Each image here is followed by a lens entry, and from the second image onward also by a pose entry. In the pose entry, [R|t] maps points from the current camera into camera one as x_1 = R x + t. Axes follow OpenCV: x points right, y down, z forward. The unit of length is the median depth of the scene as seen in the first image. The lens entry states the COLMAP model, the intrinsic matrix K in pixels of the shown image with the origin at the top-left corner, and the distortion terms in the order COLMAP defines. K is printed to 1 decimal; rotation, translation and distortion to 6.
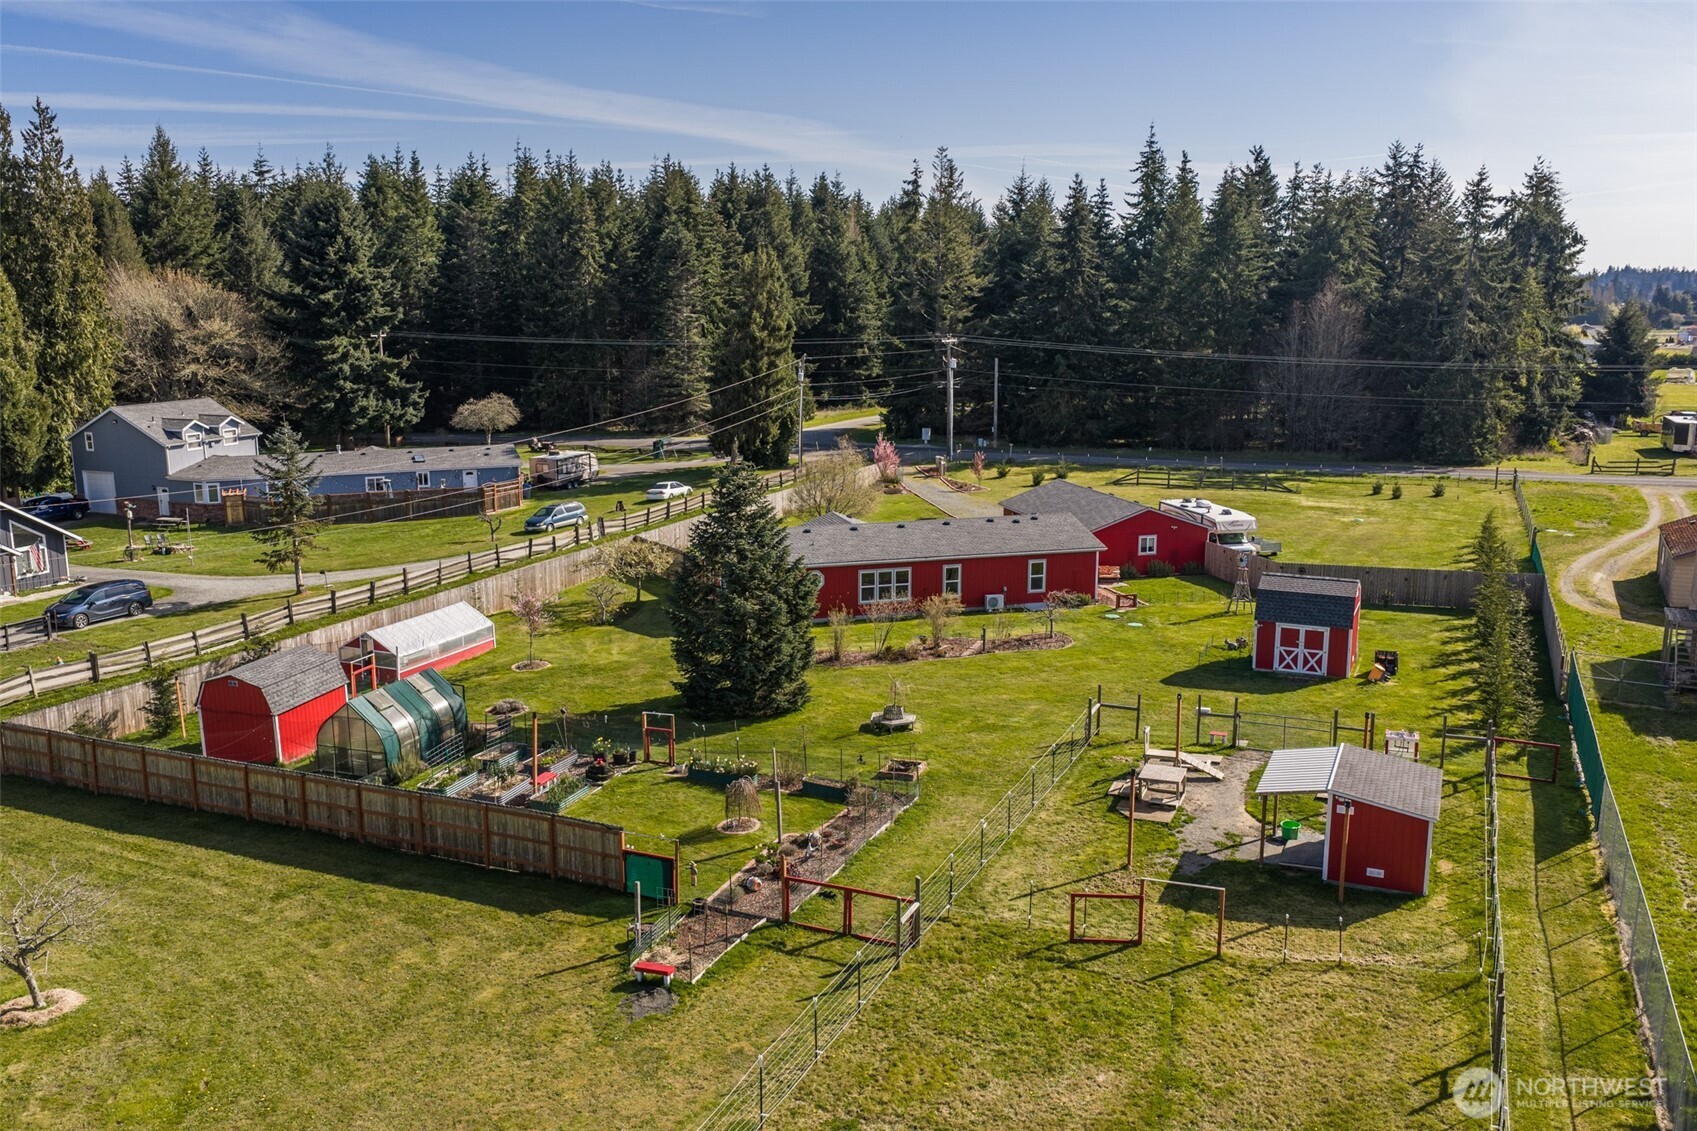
lens RADIAL K [[1410.0, 0, 848.5], [0, 1410.0, 565.5], [0, 0, 1]] dist [0.009794, -0.018405]
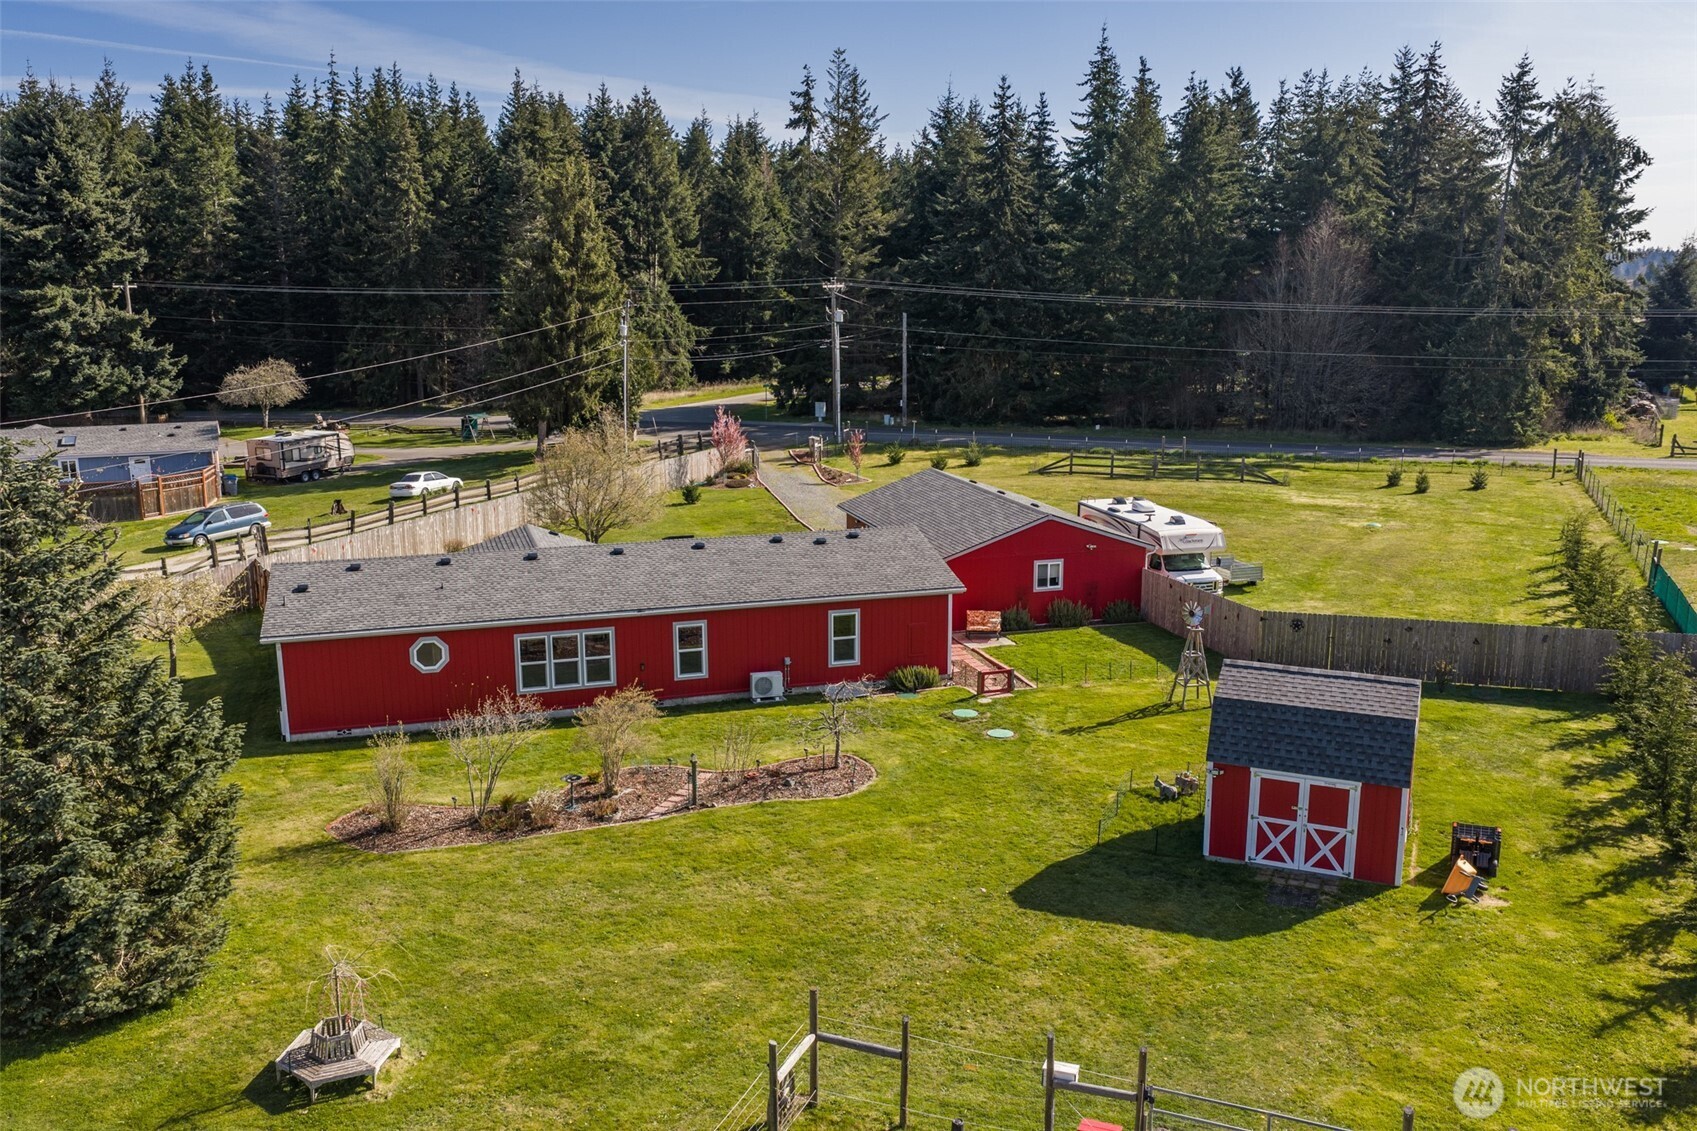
lens RADIAL K [[1410.0, 0, 848.5], [0, 1410.0, 565.5], [0, 0, 1]] dist [0.009794, -0.018405]
pose [[0.999931, -0.003886, 0.011073, 0.071666], [0.003760, 0.999928, 0.011394, -0.016106], [-0.011117, -0.011352, 0.999874, 0.232069]]
